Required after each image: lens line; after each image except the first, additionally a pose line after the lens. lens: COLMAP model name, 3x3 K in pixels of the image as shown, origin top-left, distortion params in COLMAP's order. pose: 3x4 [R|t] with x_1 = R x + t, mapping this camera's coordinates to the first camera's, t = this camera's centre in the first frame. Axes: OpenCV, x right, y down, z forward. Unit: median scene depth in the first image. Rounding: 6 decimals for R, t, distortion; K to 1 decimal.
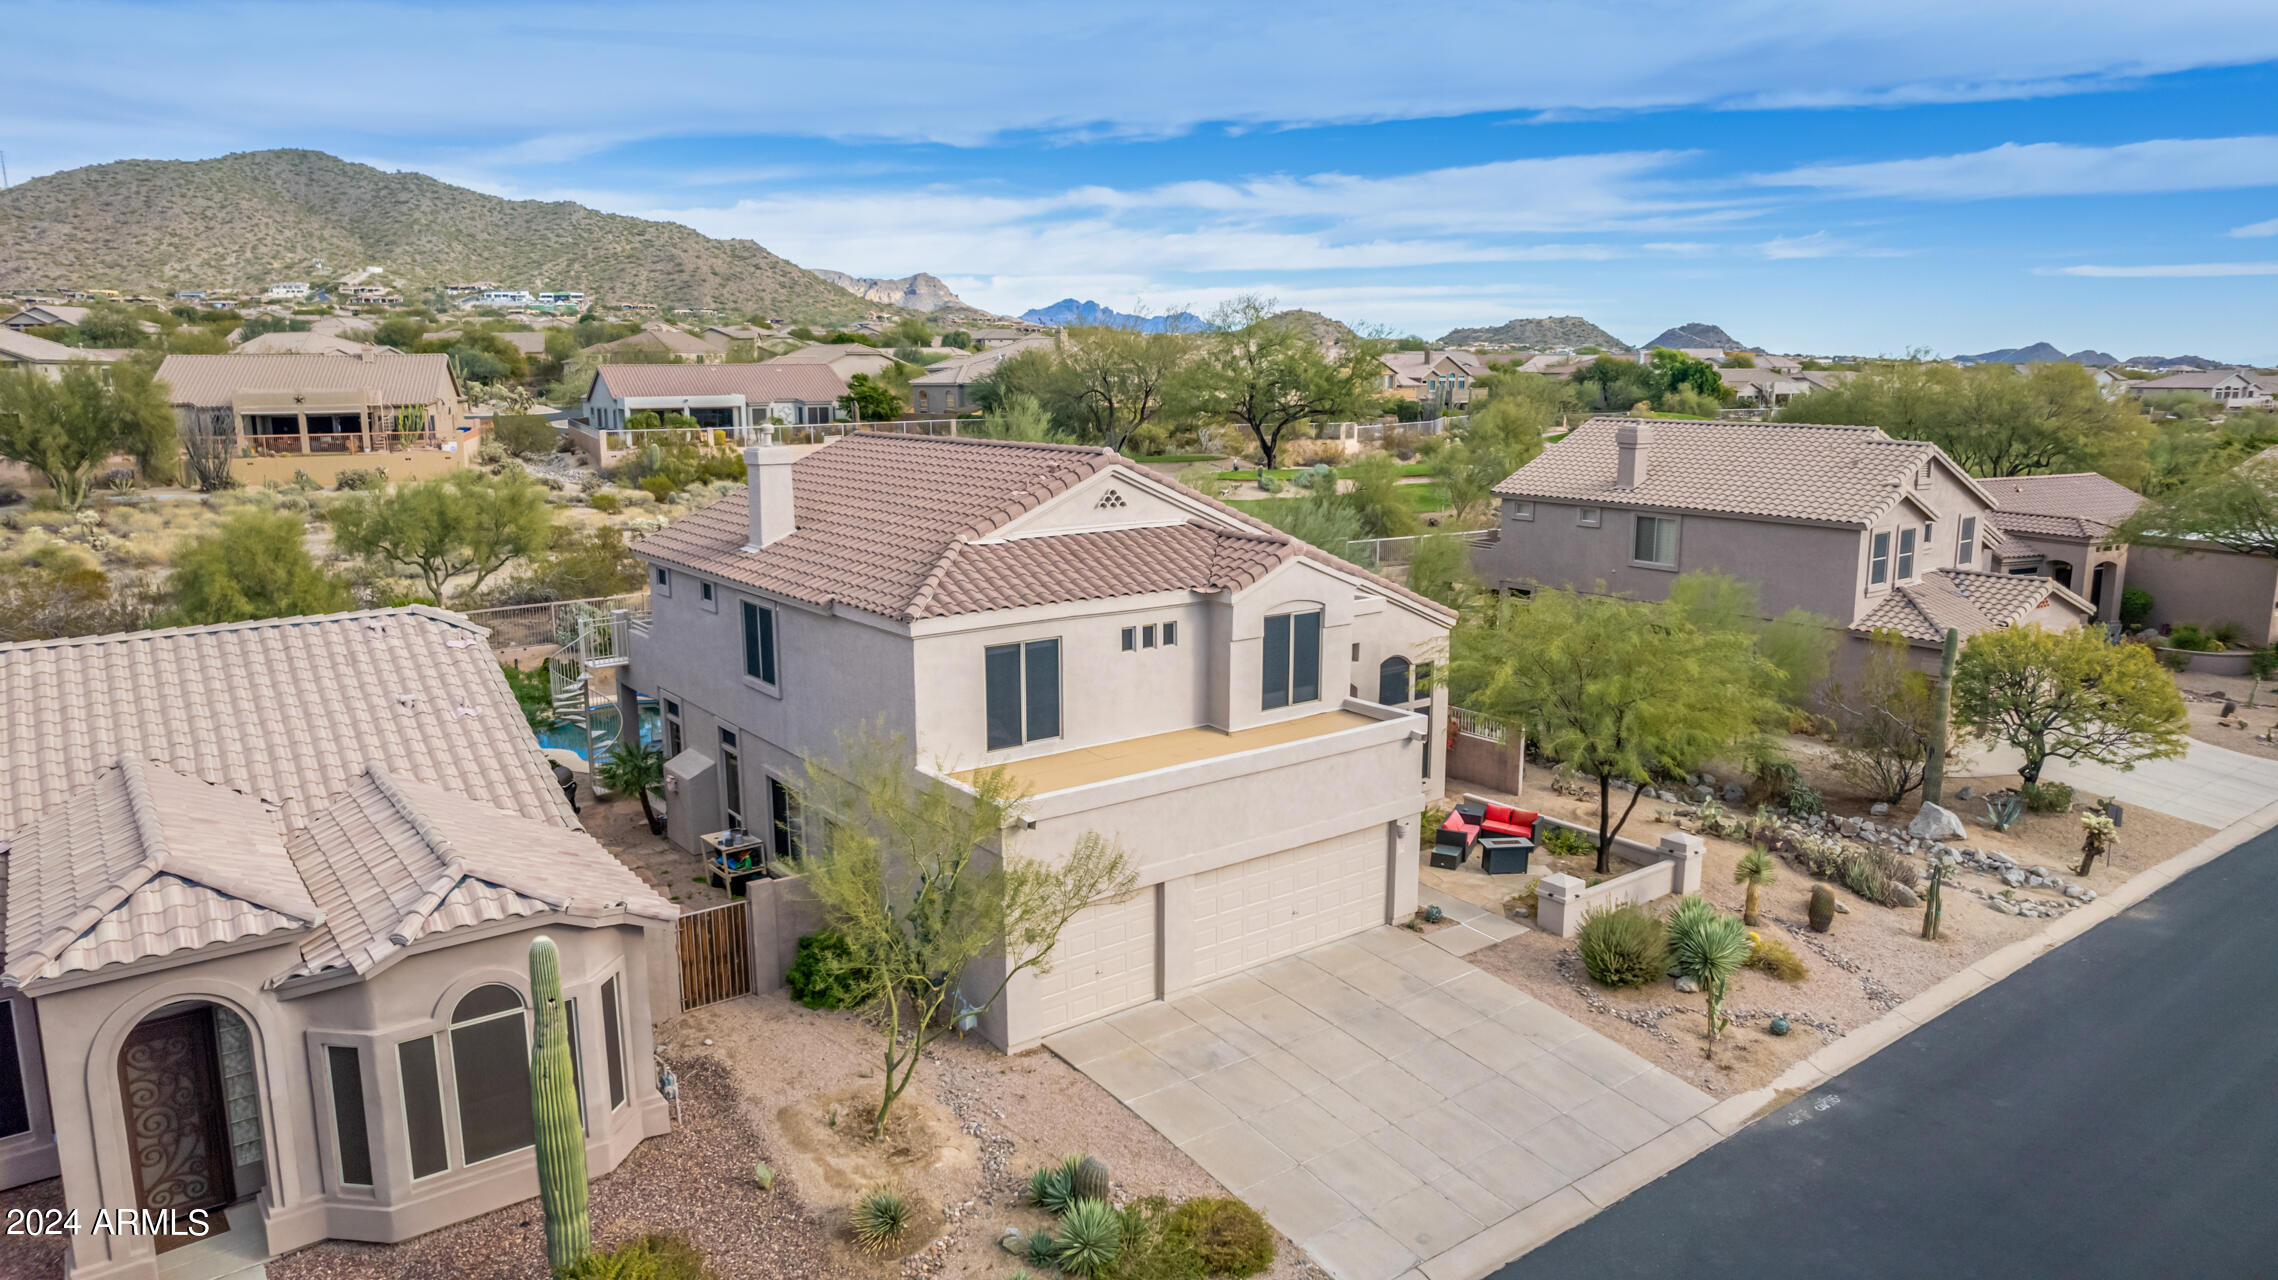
lens RADIAL K [[1461.0, 0, 1143.9], [0, 1461.0, 635.1], [0, 0, 1]] dist [-0.084589, 0.082016]
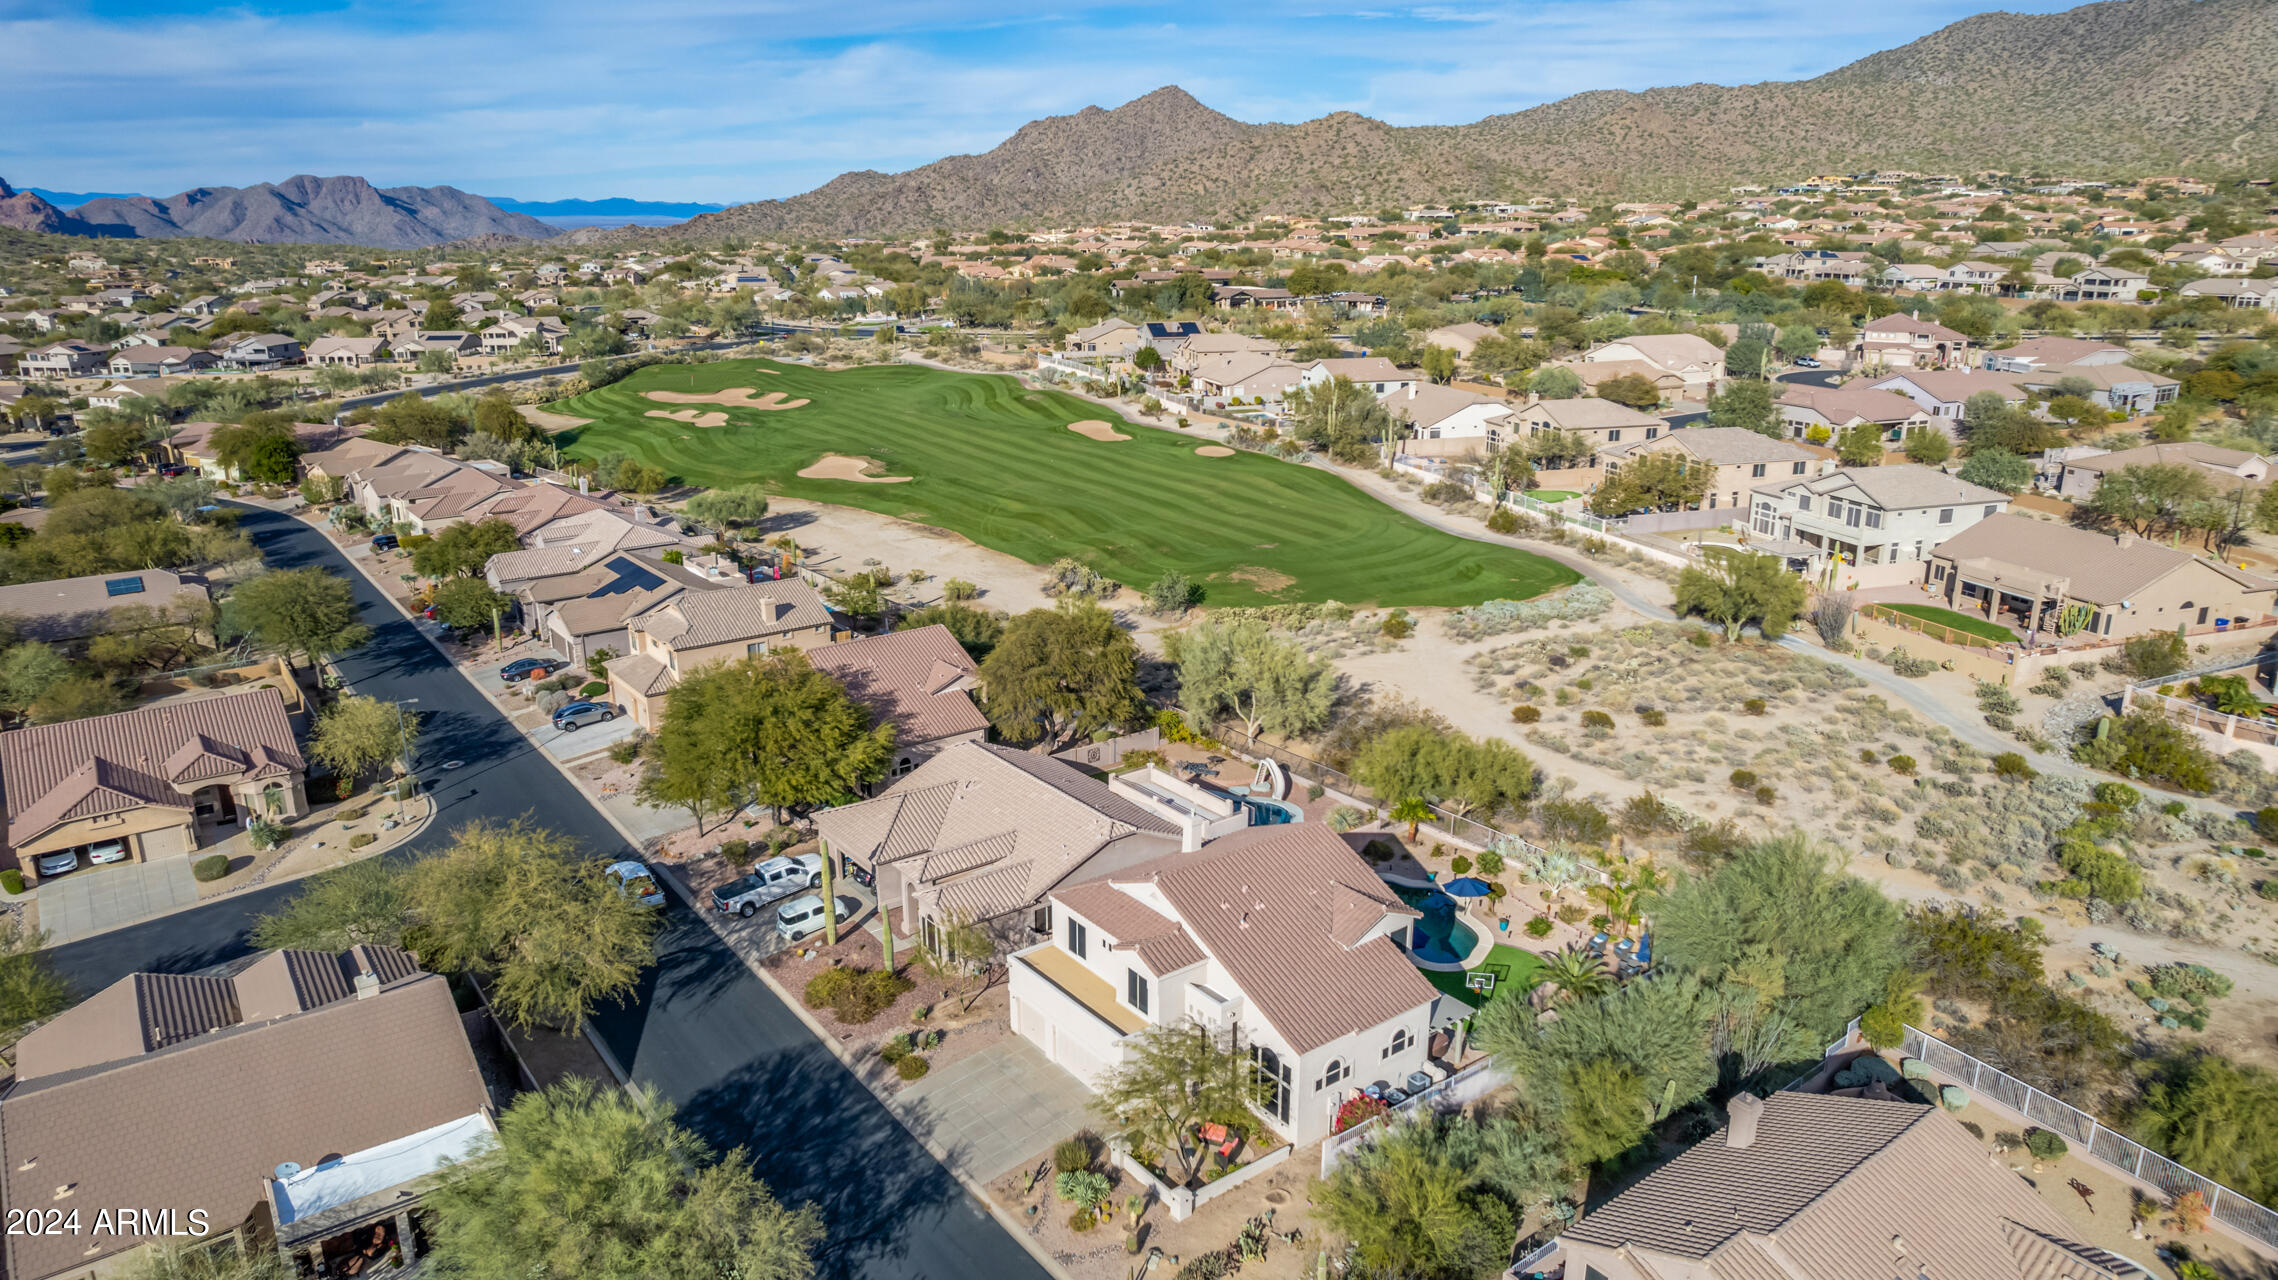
lens RADIAL K [[1461.0, 0, 1143.9], [0, 1461.0, 635.1], [0, 0, 1]] dist [-0.084589, 0.082016]
pose [[-0.001611, 0.284964, -0.958537, 1.826771], [-0.182878, 0.942289, 0.280441, -0.990180], [0.983134, 0.175747, 0.050595, 0.659366]]
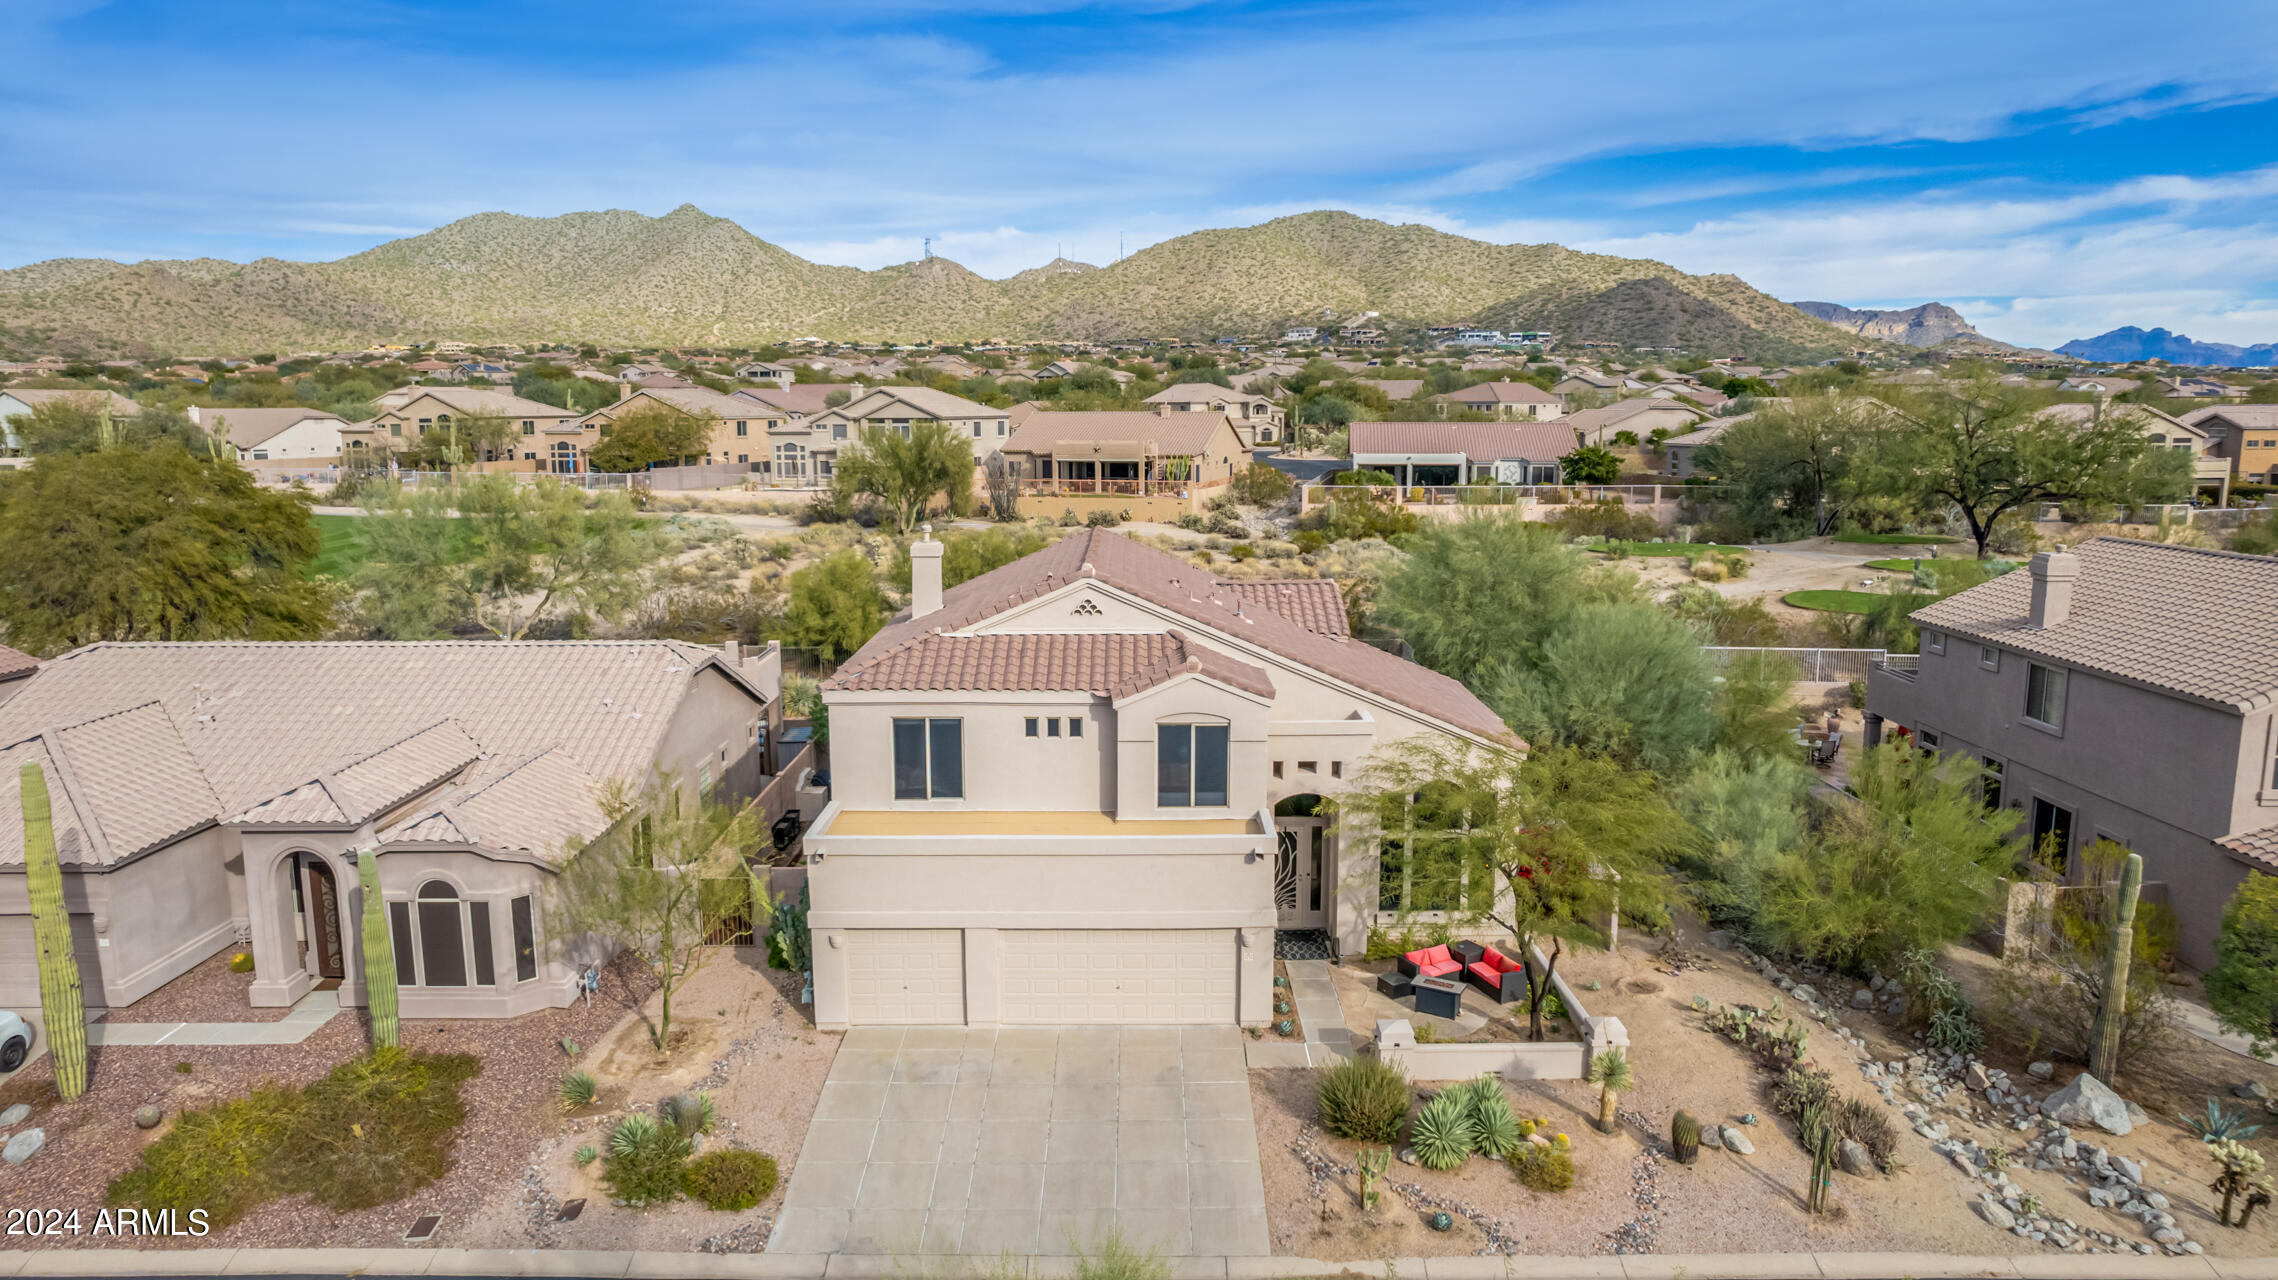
lens RADIAL K [[1461.0, 0, 1143.9], [0, 1461.0, 635.1], [0, 0, 1]] dist [-0.084589, 0.082016]
pose [[0.799528, 0.094546, -0.593141, 0.599051], [-0.108662, 0.994007, 0.011973, -0.075631], [0.590718, 0.054879, 0.805010, 0.070161]]
